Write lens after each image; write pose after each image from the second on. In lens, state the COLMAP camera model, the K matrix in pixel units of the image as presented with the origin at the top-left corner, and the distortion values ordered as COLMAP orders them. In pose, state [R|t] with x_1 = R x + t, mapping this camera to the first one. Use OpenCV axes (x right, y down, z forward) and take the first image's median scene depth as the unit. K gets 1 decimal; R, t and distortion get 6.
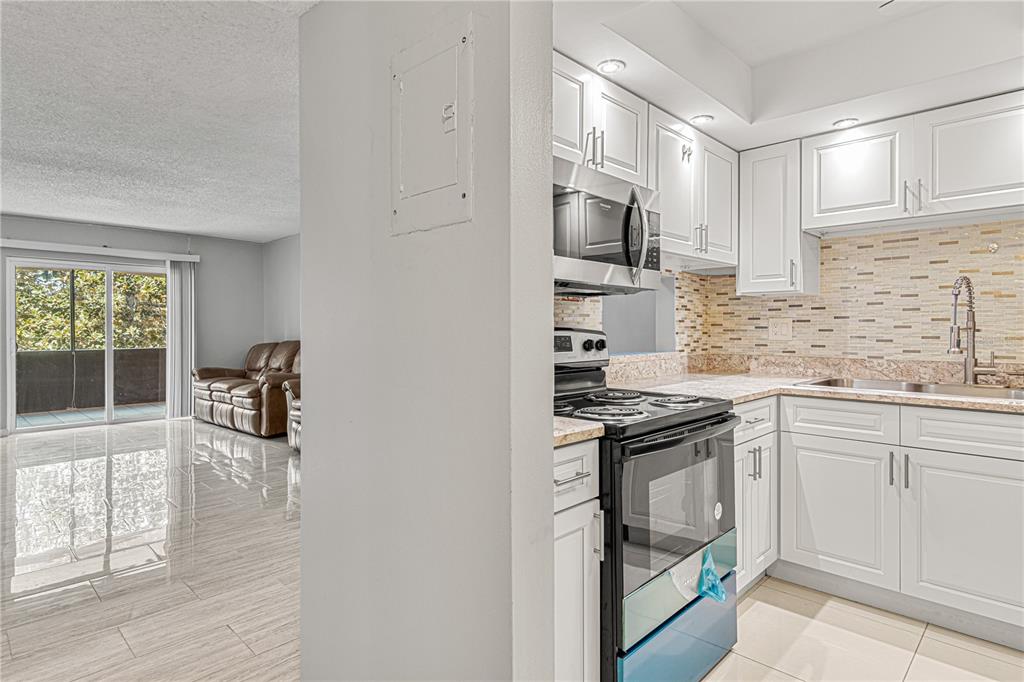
lens RADIAL K [[560.1, 0, 520.1], [0, 560.1, 331.6], [0, 0, 1]] dist [0.002554, 0.000863]
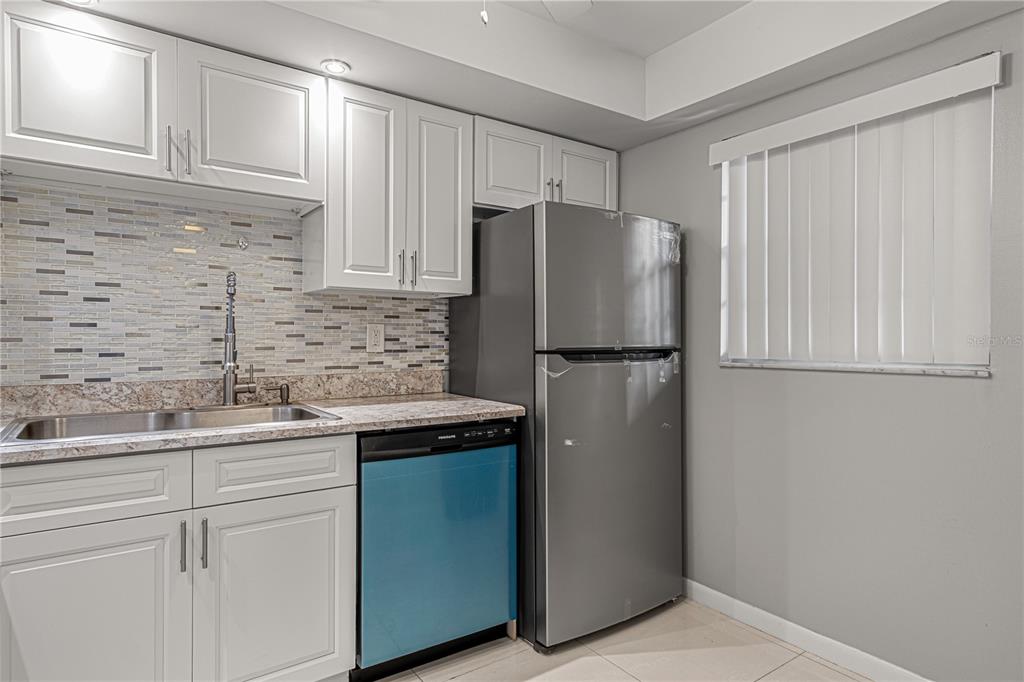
lens RADIAL K [[579.9, 0, 534.0], [0, 579.9, 343.2], [0, 0, 1]] dist [0.004192, 0.001446]
pose [[0.180118, -0.007297, 0.983618, 0.051916], [0.002878, 0.999972, 0.006892, -0.001670], [-0.983641, 0.001590, 0.180134, 0.411457]]
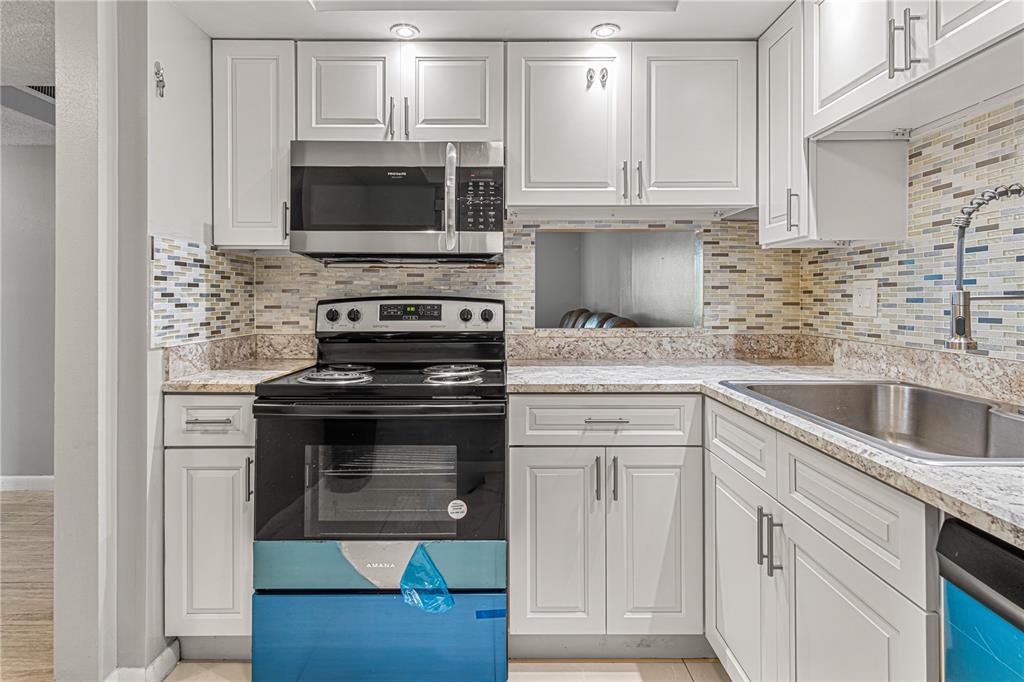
lens RADIAL K [[583.9, 0, 539.1], [0, 583.9, 301.7], [0, 0, 1]] dist [0.000170, -0.000010]
pose [[0.681462, 0.004871, -0.731837, 0.852522], [-0.004873, 0.999986, 0.002118, -0.000439], [0.731837, 0.002123, 0.681477, 0.372442]]
